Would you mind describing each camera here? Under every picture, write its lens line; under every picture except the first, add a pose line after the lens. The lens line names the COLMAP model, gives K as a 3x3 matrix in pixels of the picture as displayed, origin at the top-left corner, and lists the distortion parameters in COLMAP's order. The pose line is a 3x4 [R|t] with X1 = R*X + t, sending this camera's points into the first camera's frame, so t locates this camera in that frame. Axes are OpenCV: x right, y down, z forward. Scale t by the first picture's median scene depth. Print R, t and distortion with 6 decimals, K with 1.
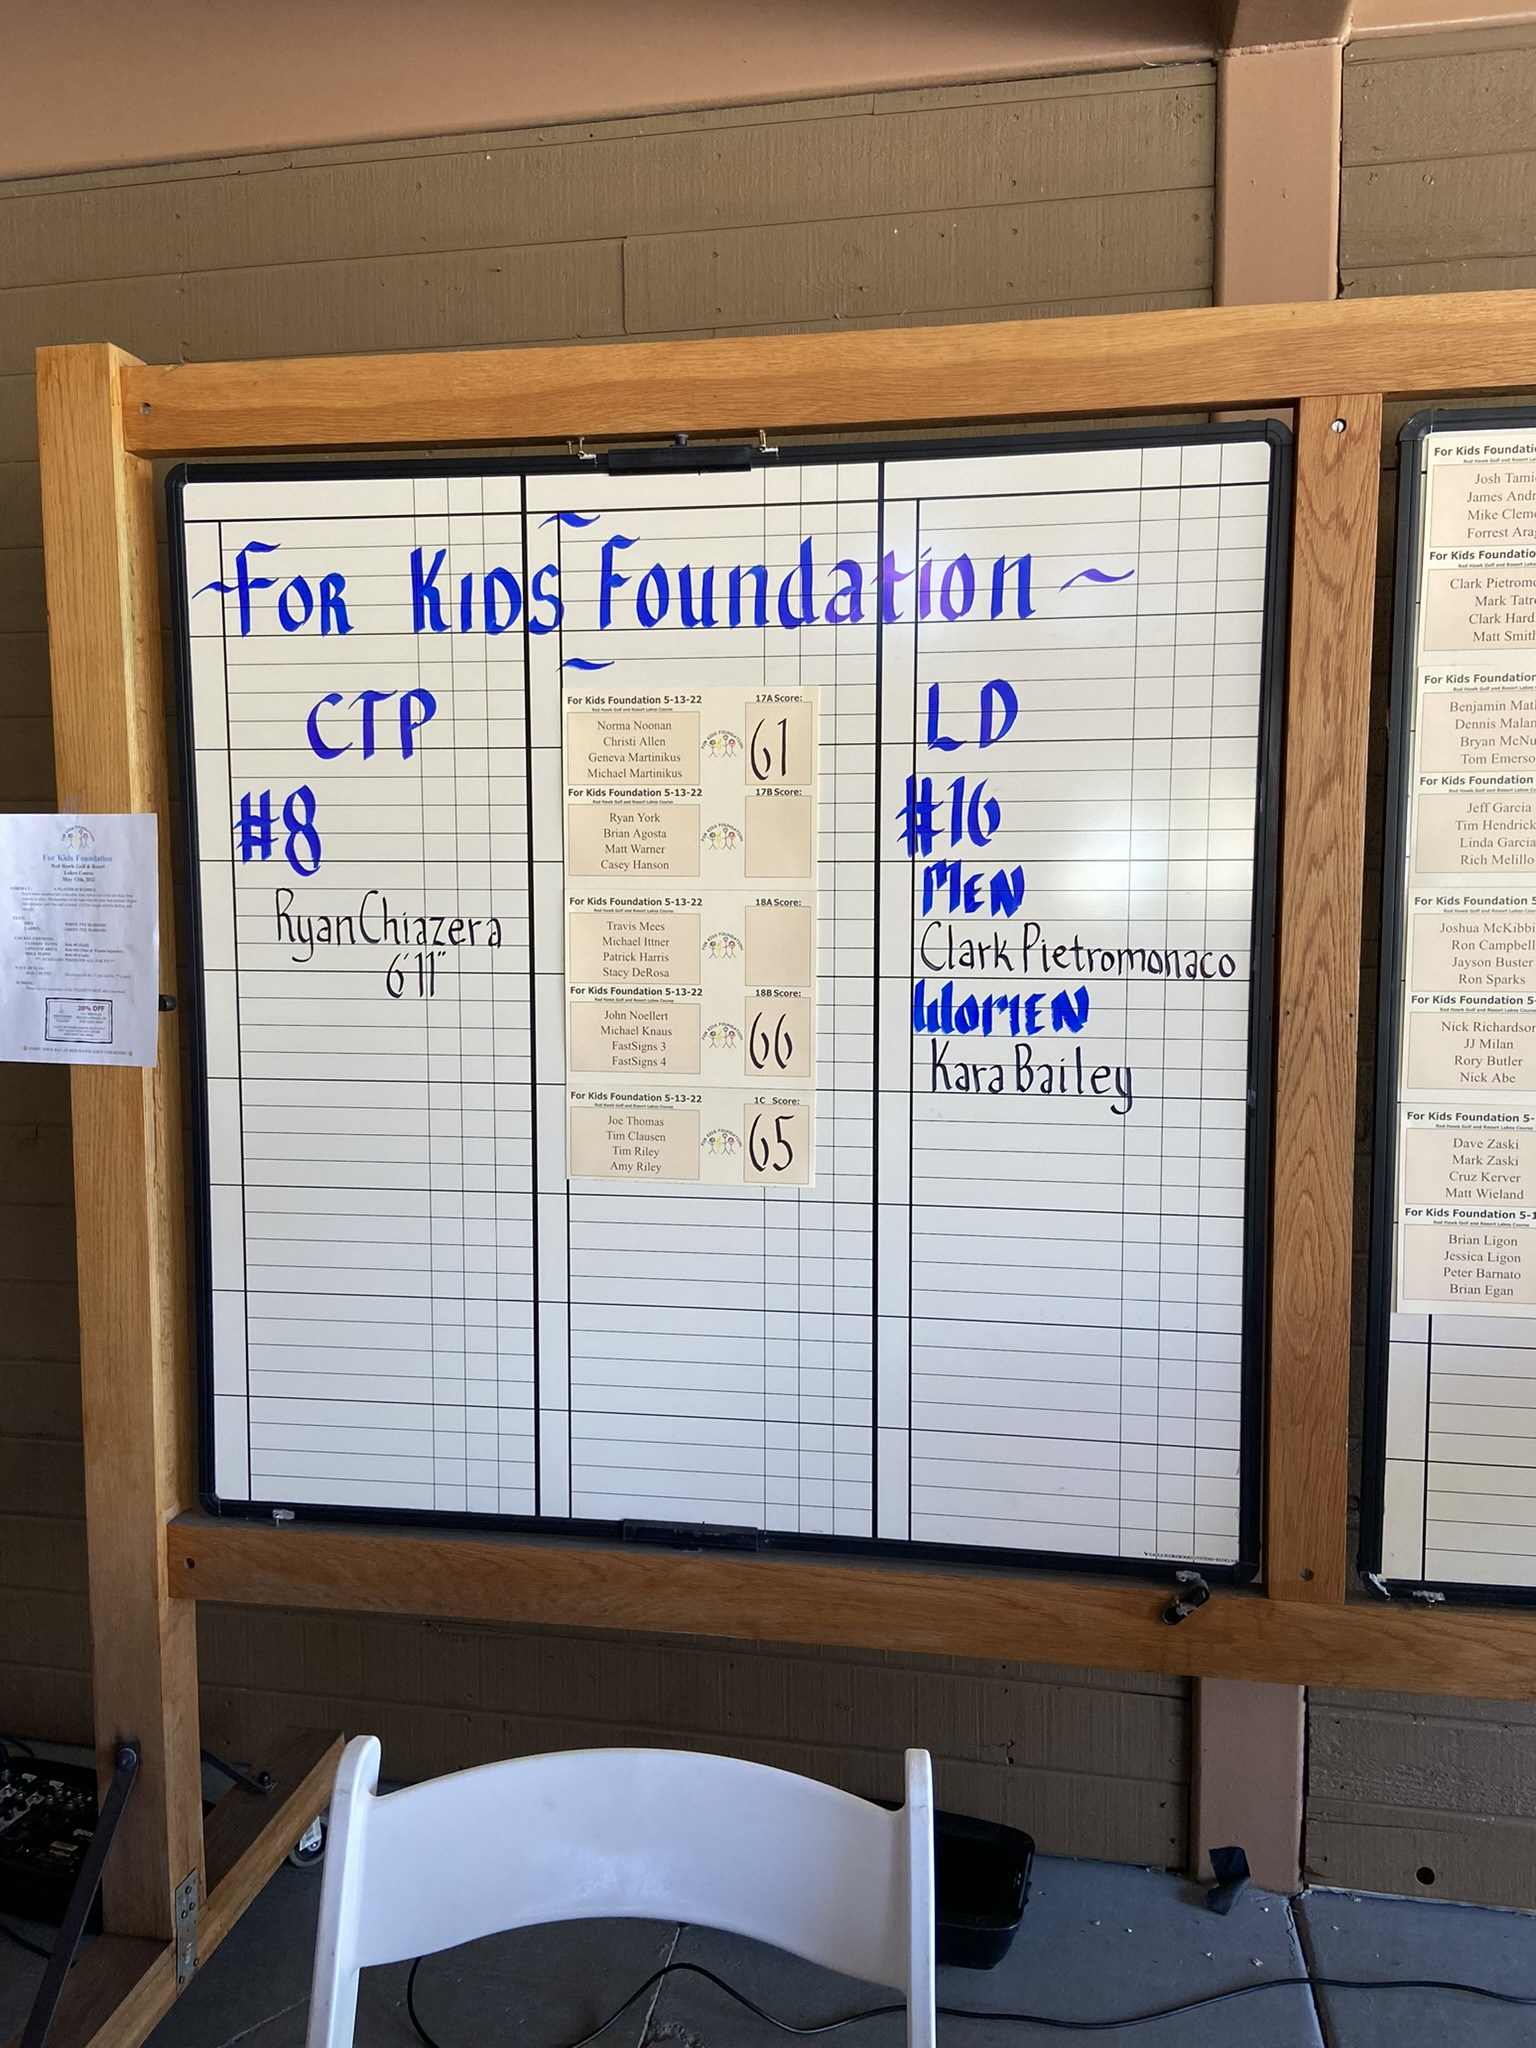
lens RADIAL K [[1535.7, 0, 784.8], [0, 1535.7, 1018.1], [0, 0, 1]] dist [0.110488, -0.141434]
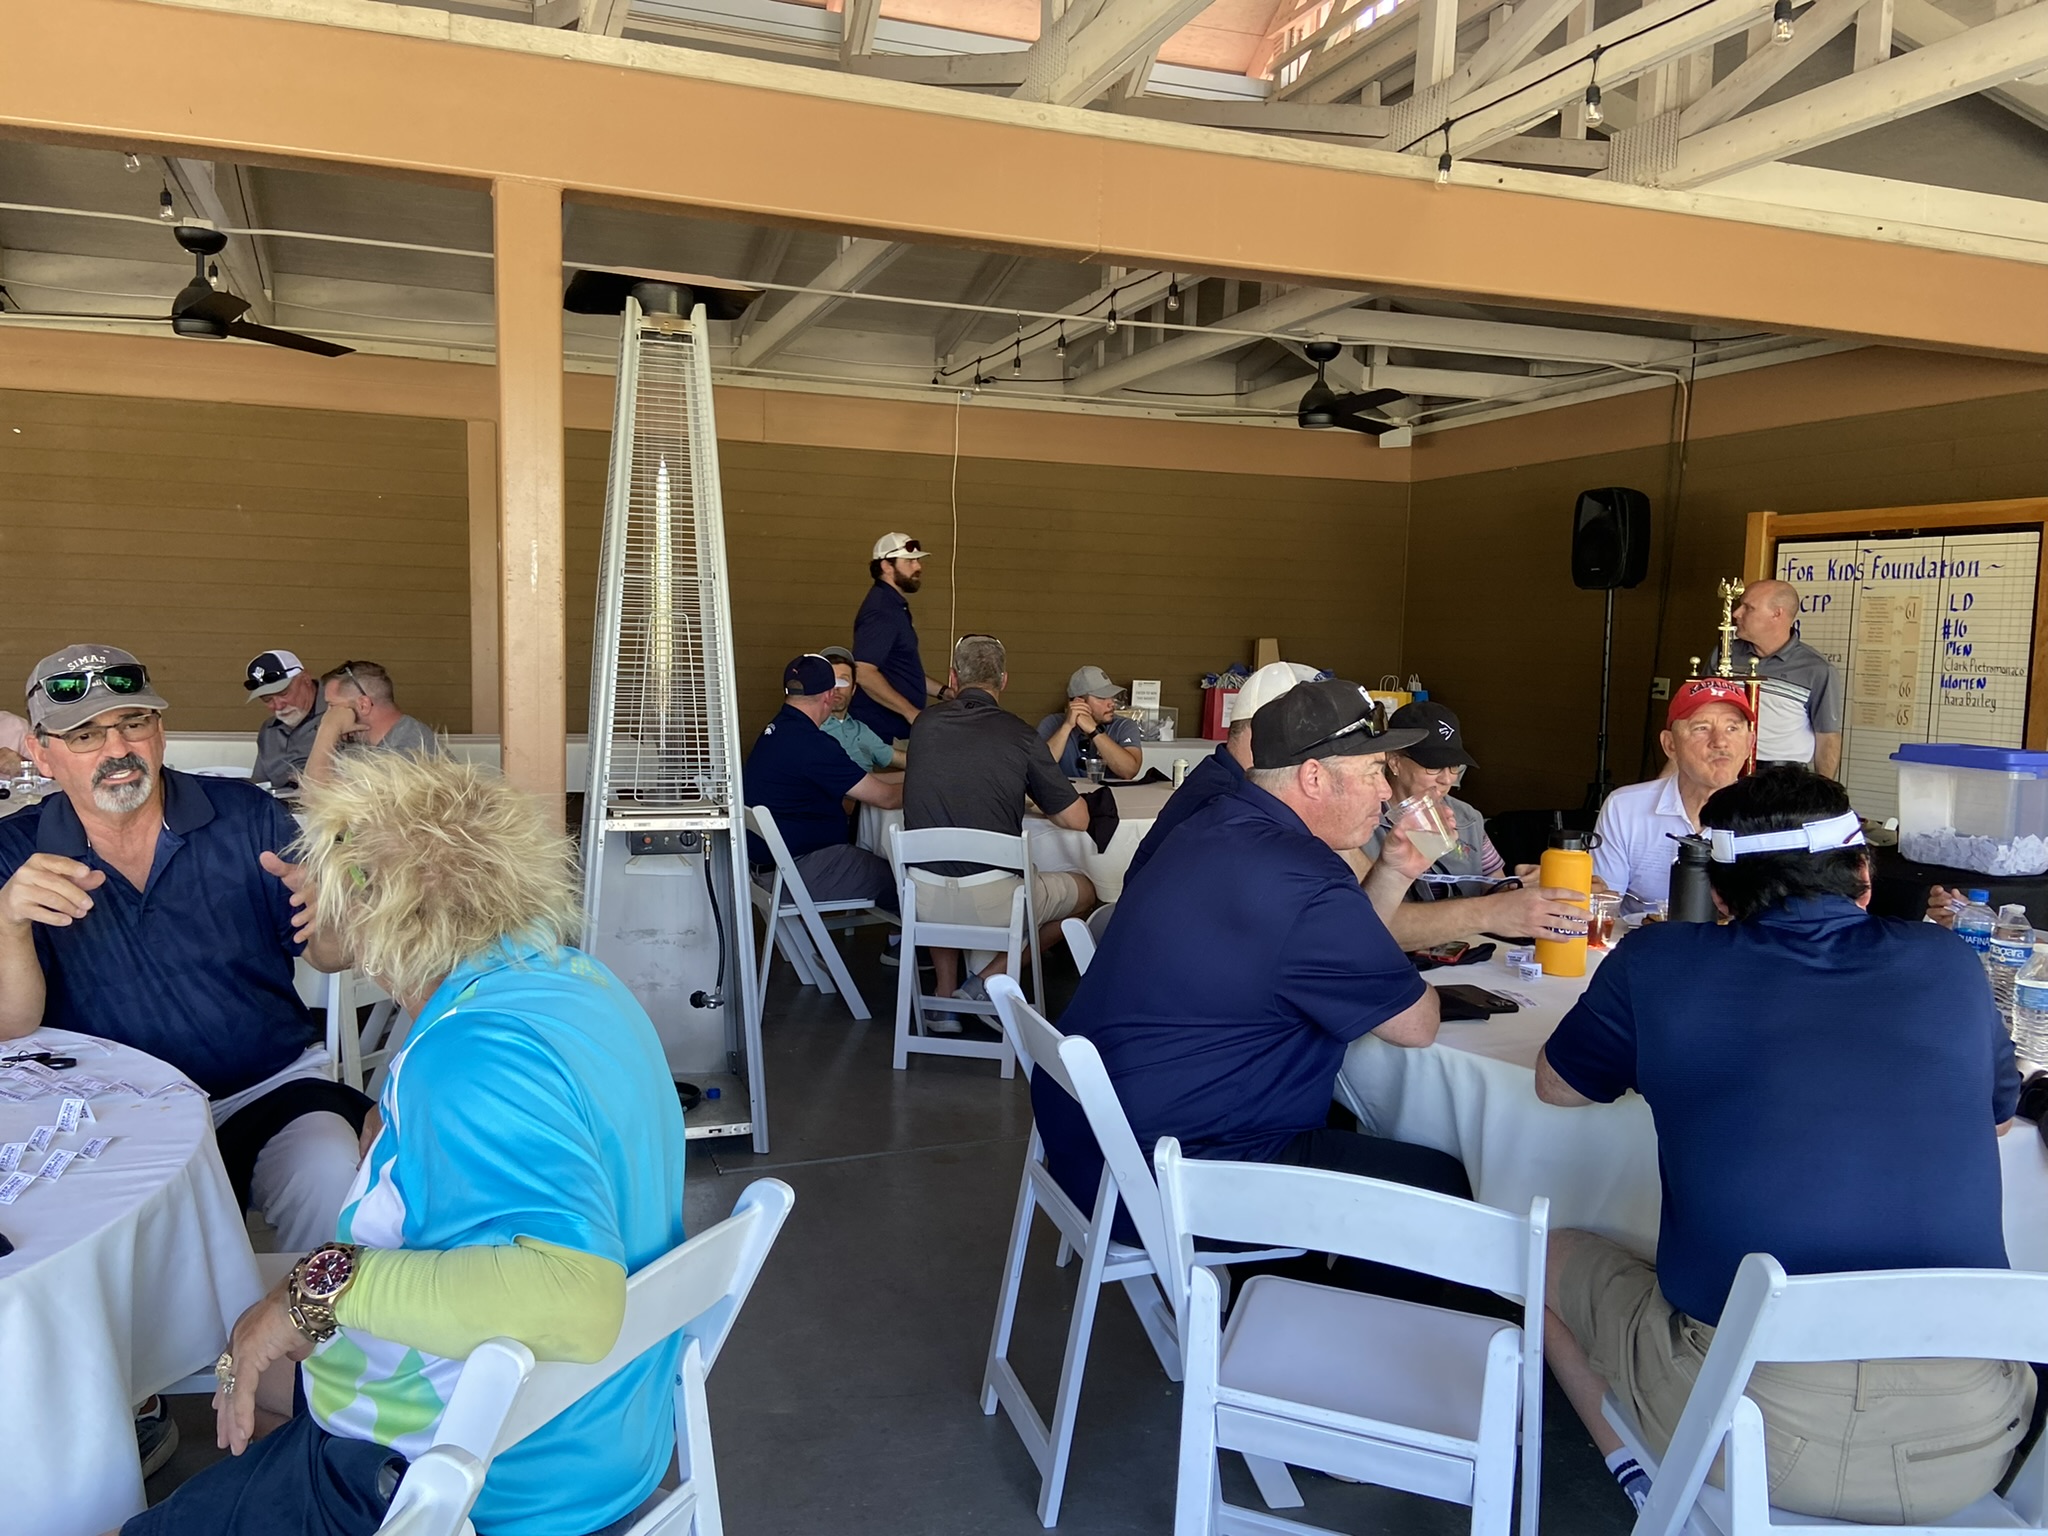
lens RADIAL K [[1535.7, 0, 997.6], [0, 1535.7, 772.0], [0, 0, 1]] dist [0.110488, -0.141434]
pose [[0.504213, 0.091342, -0.858735, 2.162065], [-0.092639, 0.994373, 0.051376, 0.222936], [0.858596, 0.053647, 0.509838, -2.803621]]
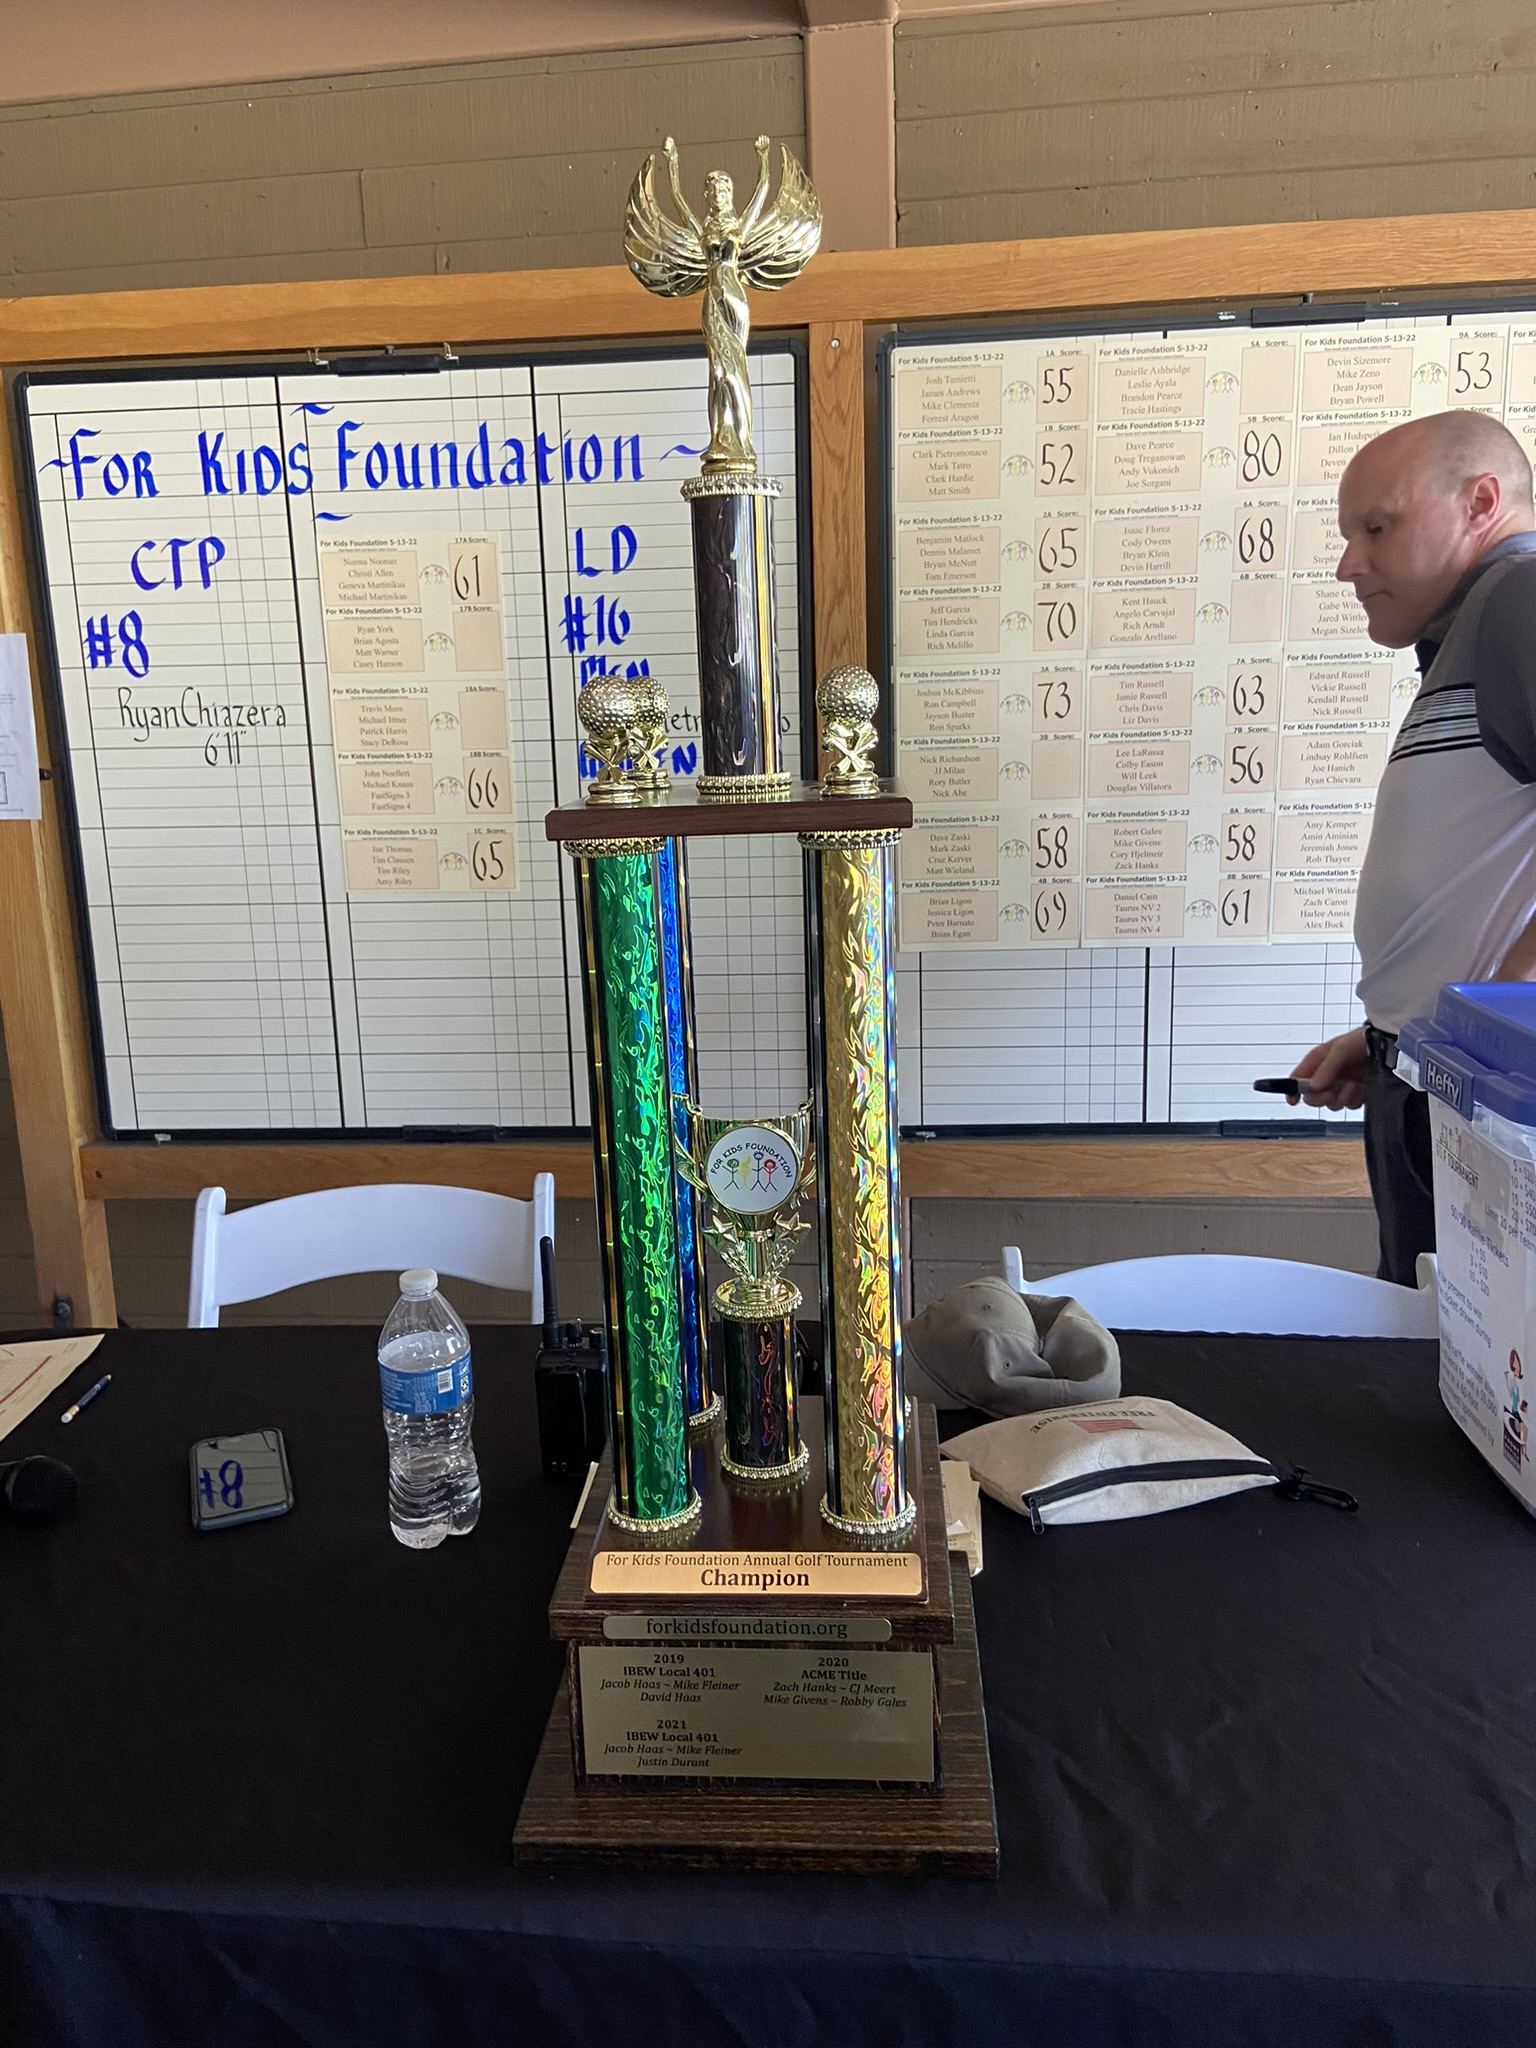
lens RADIAL K [[1535.7, 0, 769.2], [0, 1535.7, 1037.2], [0, 0, 1]] dist [0.110488, -0.141434]
pose [[0.997451, -0.039431, 0.059474, 0.163764], [0.032825, 0.993583, 0.108237, 0.098972], [-0.063360, -0.106009, 0.992344, -0.474188]]
